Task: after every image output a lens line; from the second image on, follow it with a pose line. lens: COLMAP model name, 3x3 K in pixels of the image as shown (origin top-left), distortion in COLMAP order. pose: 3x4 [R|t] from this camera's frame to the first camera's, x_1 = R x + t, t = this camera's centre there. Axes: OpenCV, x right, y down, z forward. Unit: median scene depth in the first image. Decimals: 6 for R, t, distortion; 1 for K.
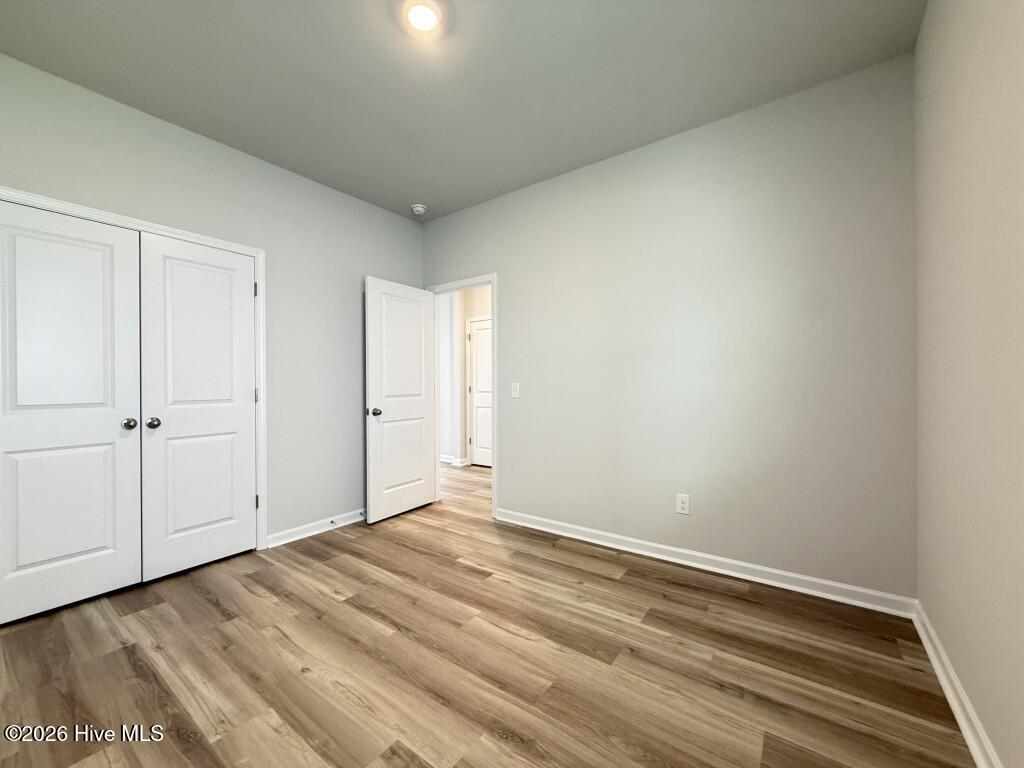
lens RADIAL K [[406.2, 0, 514.7], [0, 406.2, 388.6], [0, 0, 1]] dist [-0.000455, 0.000275]
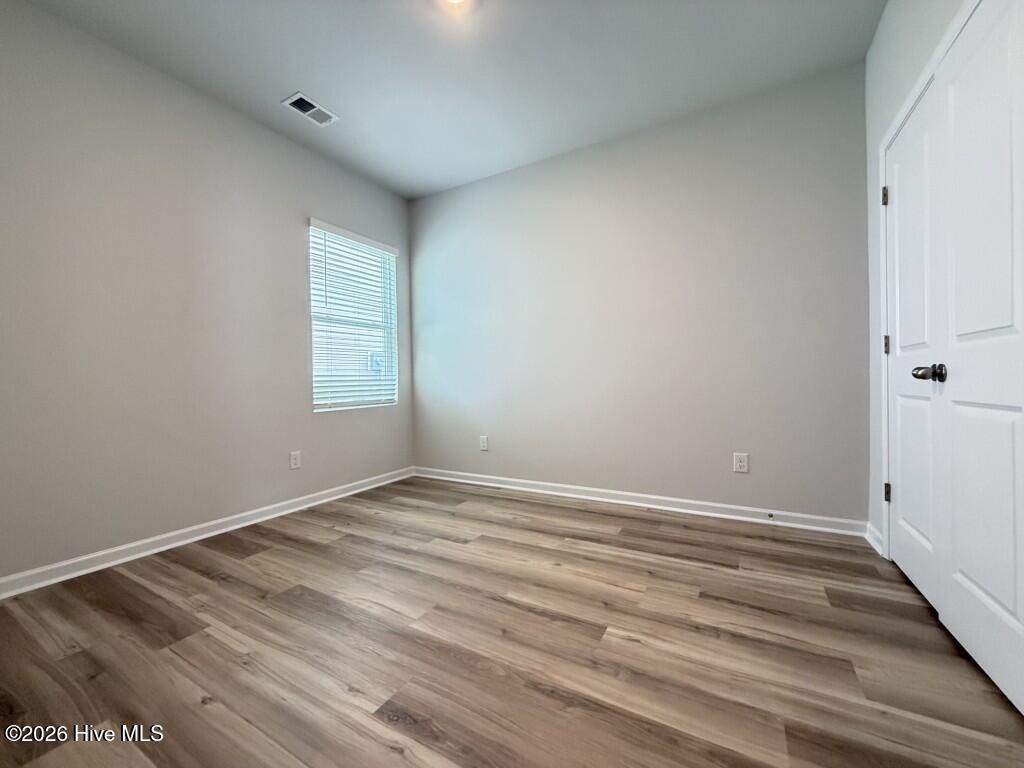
lens RADIAL K [[406.2, 0, 514.2], [0, 406.2, 378.0], [0, 0, 1]] dist [-0.000455, 0.000275]
pose [[-0.993489, 0.022060, -0.111769, -0.217345], [0.021996, 0.999756, 0.001810, 0.093752], [0.111782, -0.000660, -0.993733, 1.907898]]
